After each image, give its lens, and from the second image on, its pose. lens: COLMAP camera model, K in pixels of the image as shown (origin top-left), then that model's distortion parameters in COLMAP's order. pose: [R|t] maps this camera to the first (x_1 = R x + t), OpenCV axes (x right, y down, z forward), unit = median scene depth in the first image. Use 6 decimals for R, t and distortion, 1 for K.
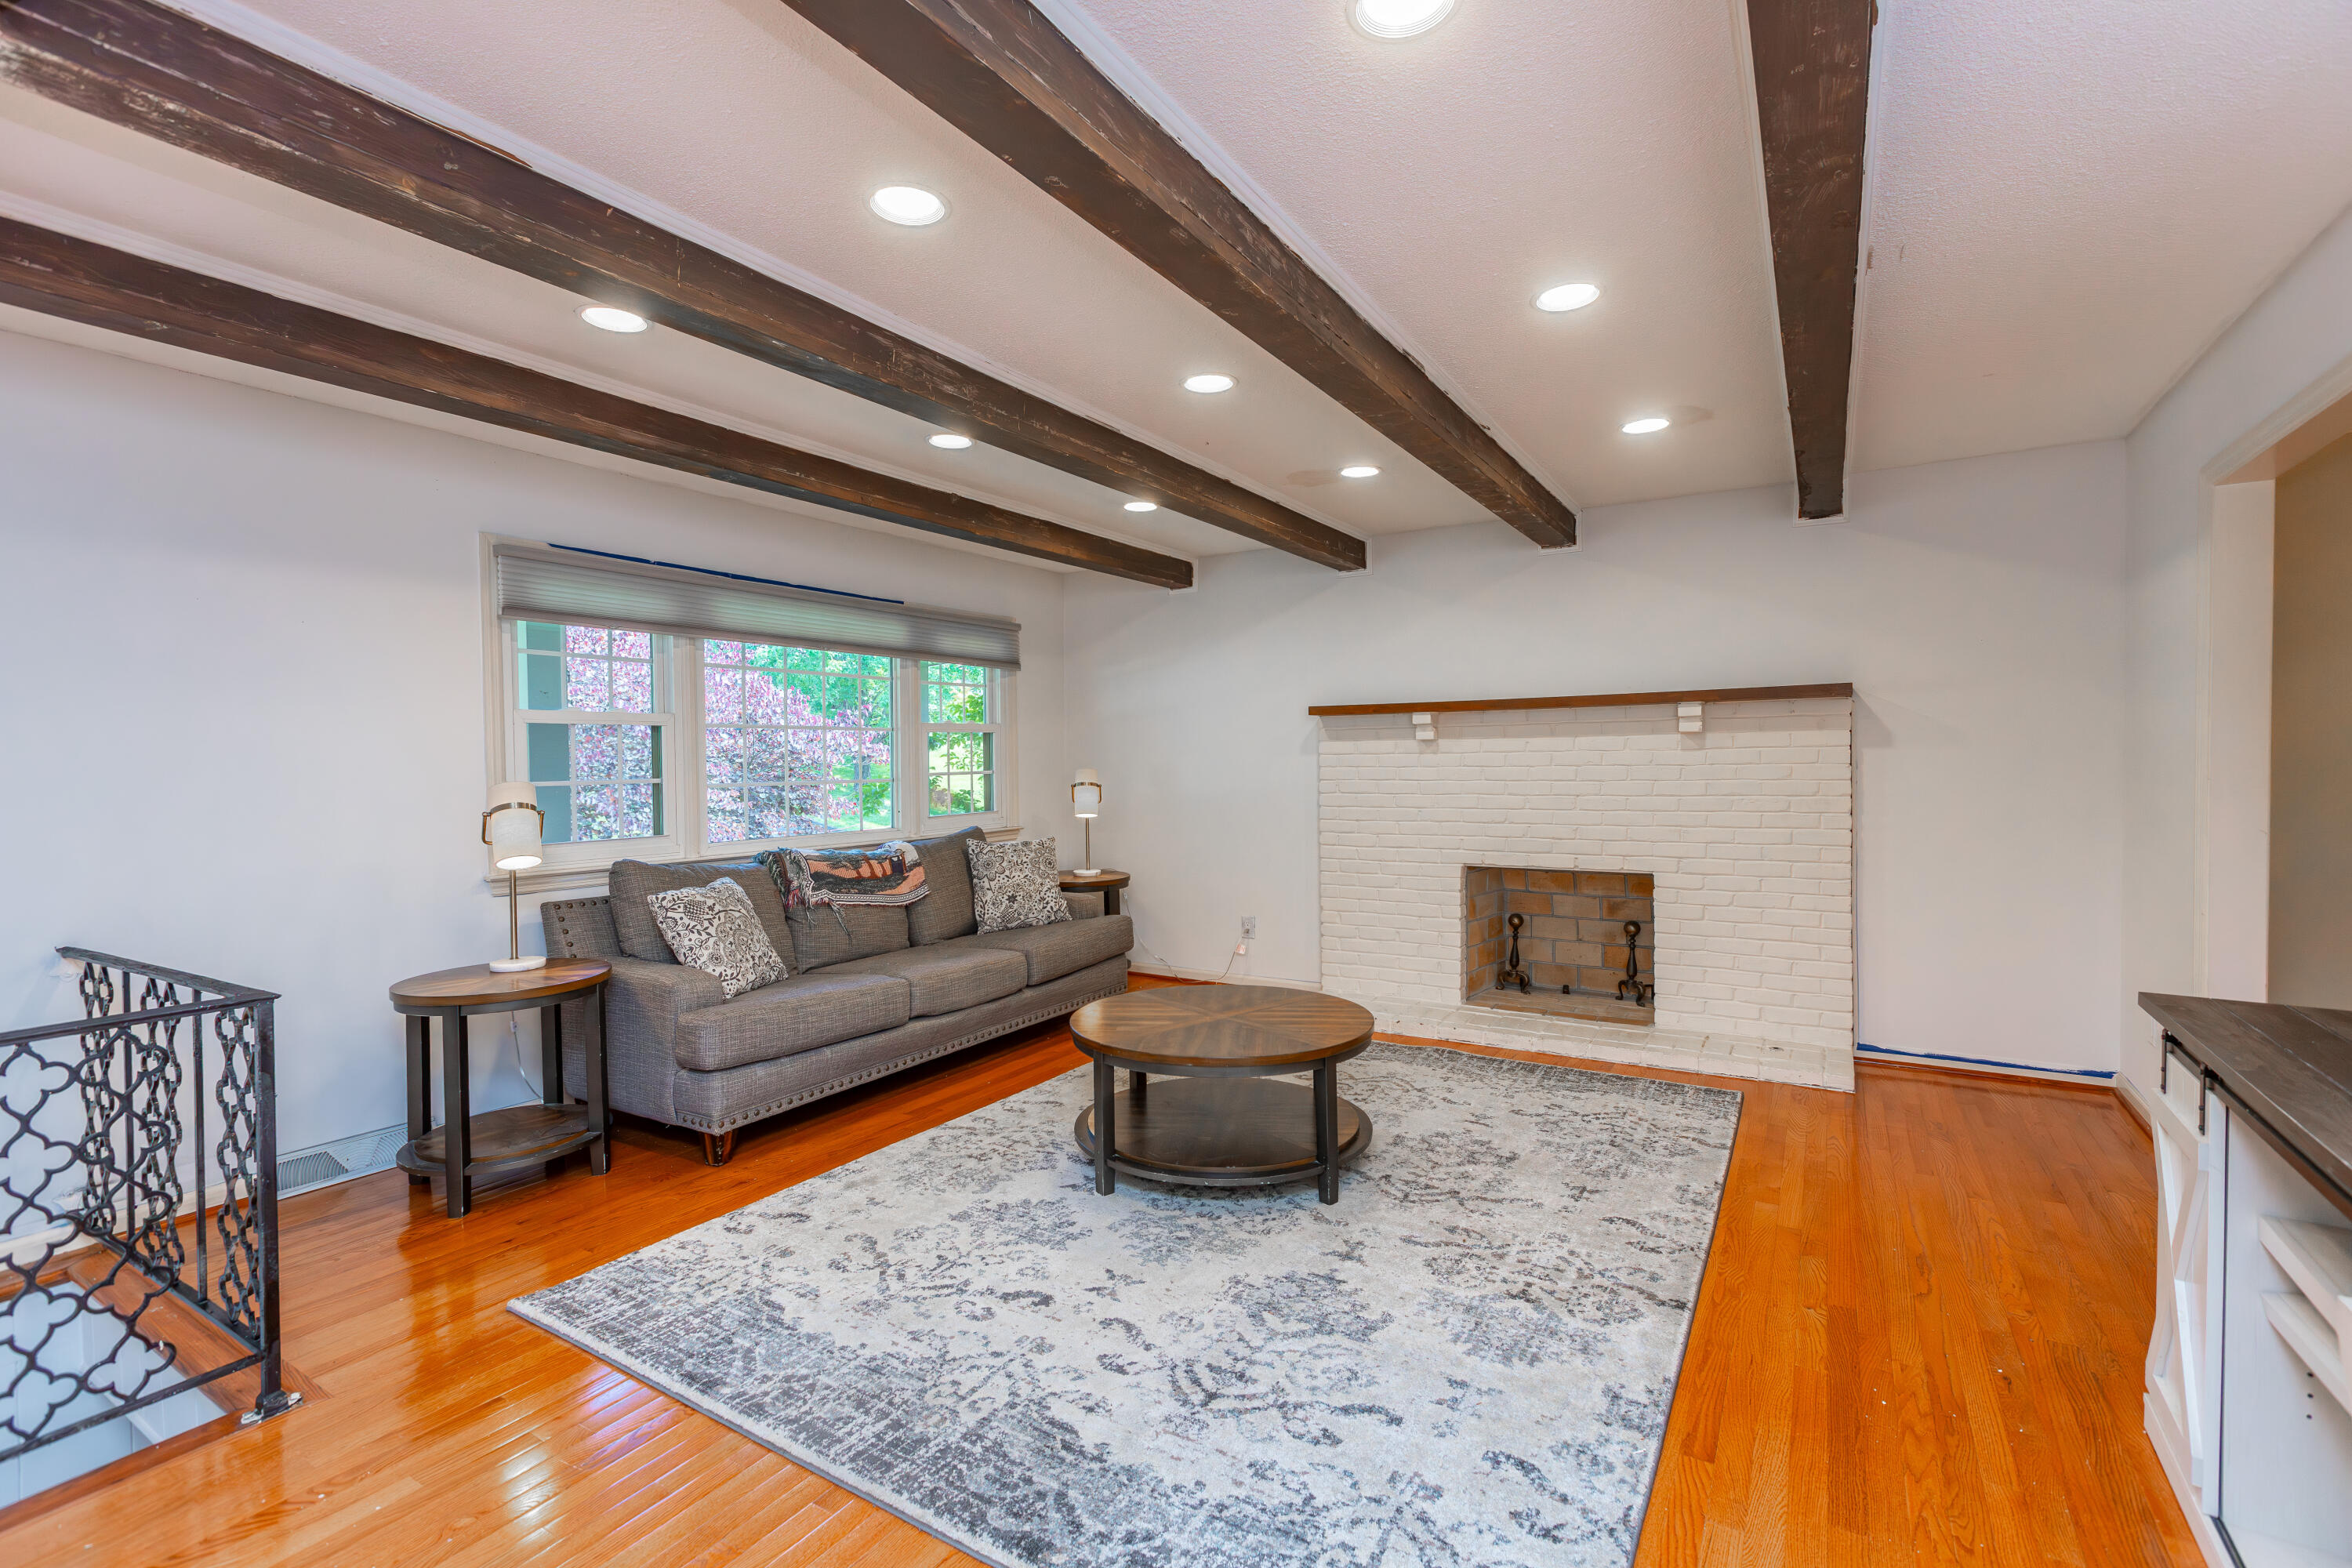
lens RADIAL K [[1057.3, 0, 1159.5], [0, 1057.3, 781.2], [0, 0, 1]] dist [0.000397, 0.000449]
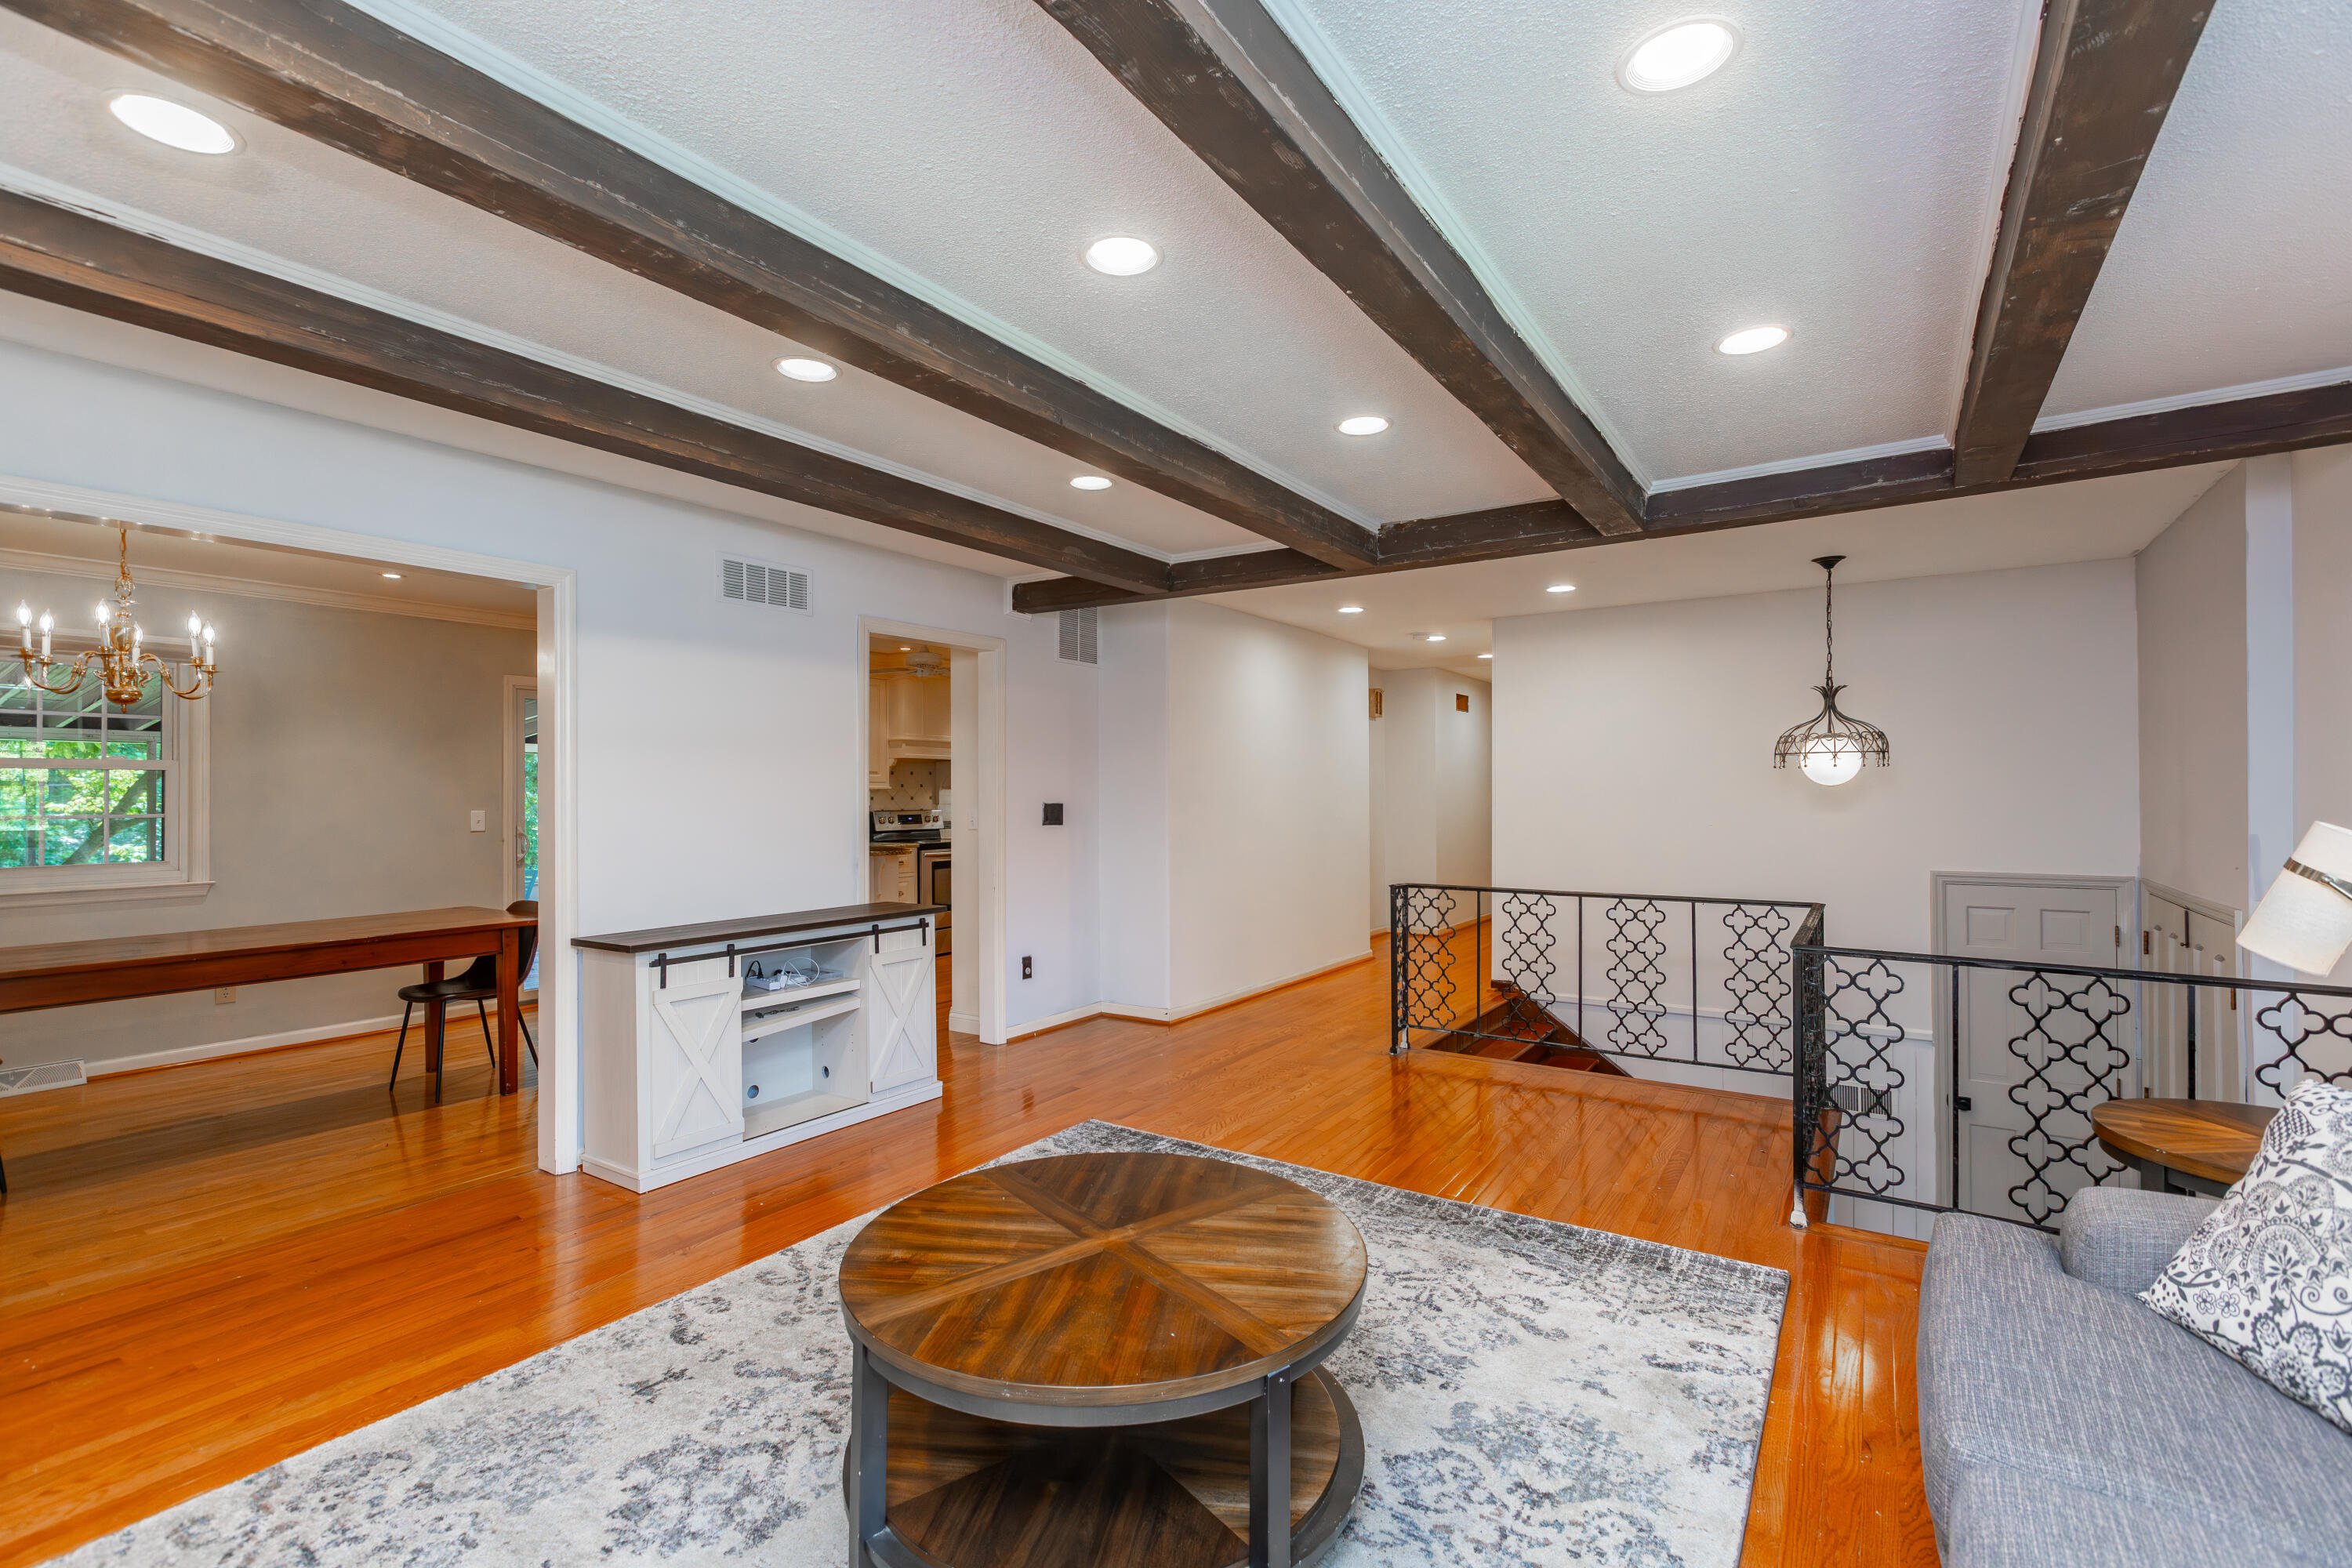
lens RADIAL K [[1069.6, 0, 1163.2], [0, 1069.6, 775.3], [0, 0, 1]] dist [0.027826, -0.000030]
pose [[-0.999427, 0.017372, 0.029063, 0.003972], [0.017450, 0.999845, 0.002432, -0.029369], [-0.029017, 0.002937, -0.999575, 1.230427]]
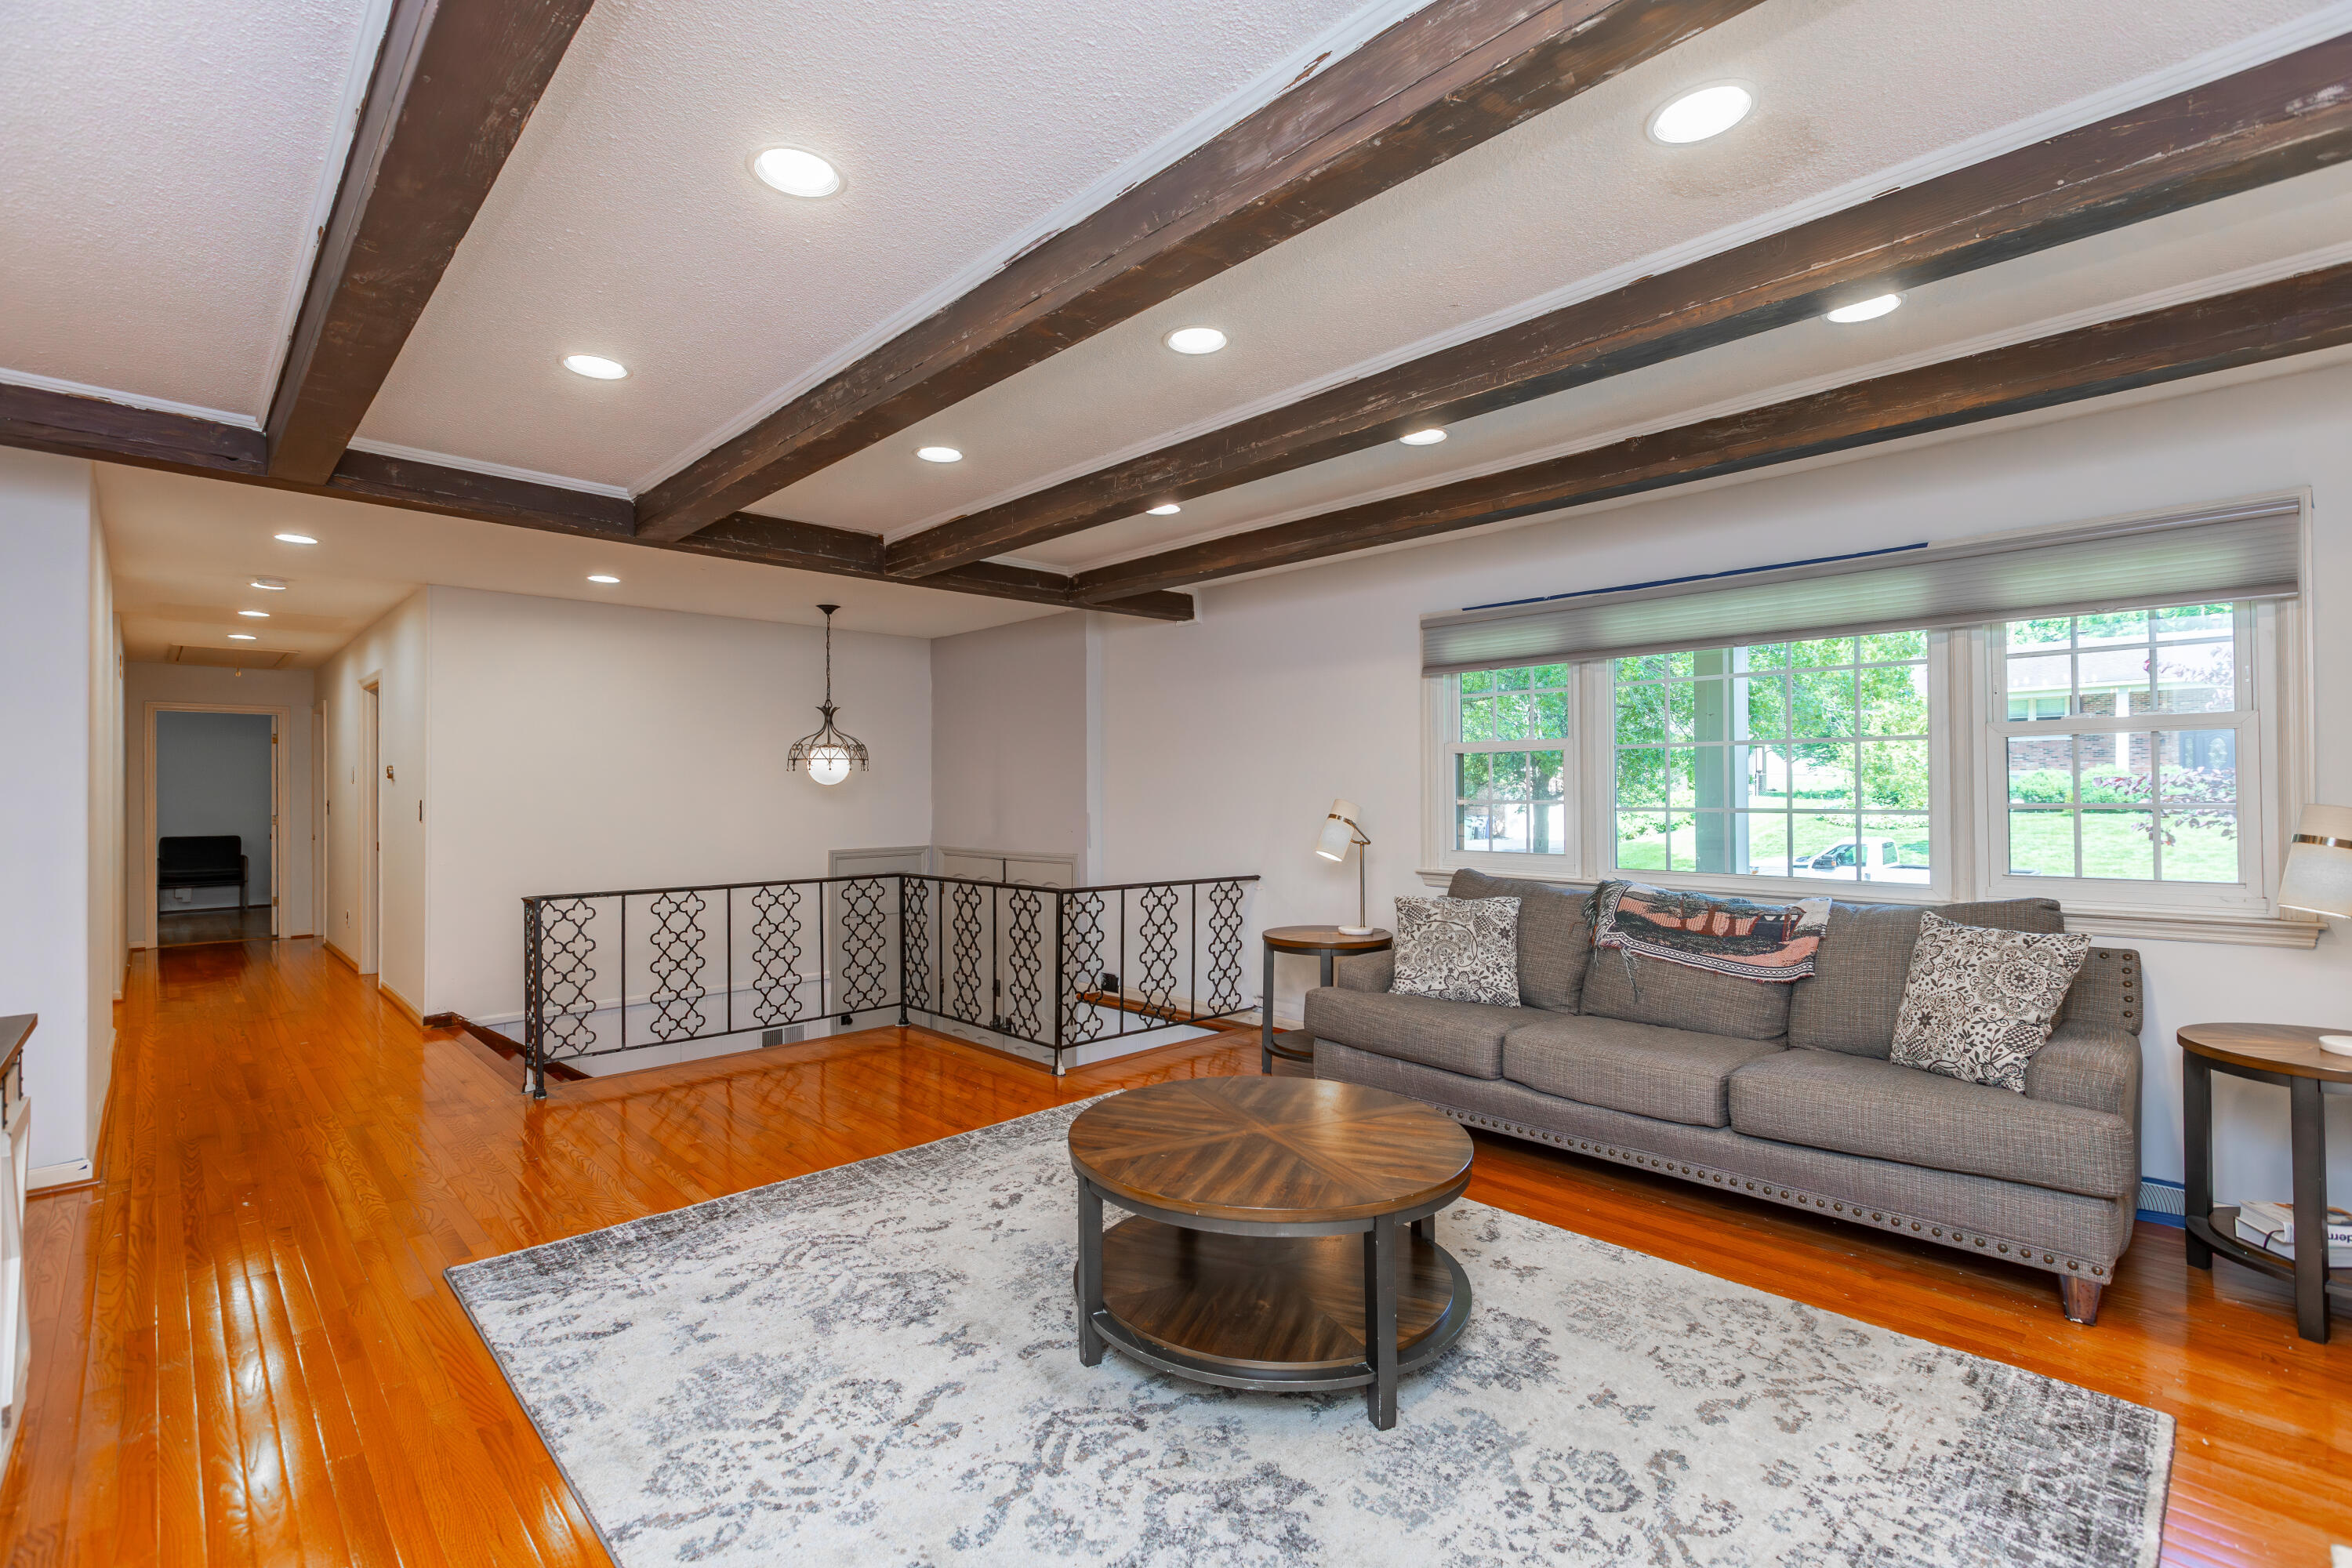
lens RADIAL K [[1048.7, 0, 1191.2], [0, 1048.7, 793.6], [0, 0, 1]] dist [0.000672, 0.000152]
pose [[-0.226414, 0.020146, -0.973823, 0.614285], [-0.010048, 0.999685, 0.023017, -0.029166], [0.973979, 0.014996, -0.226140, 0.854120]]
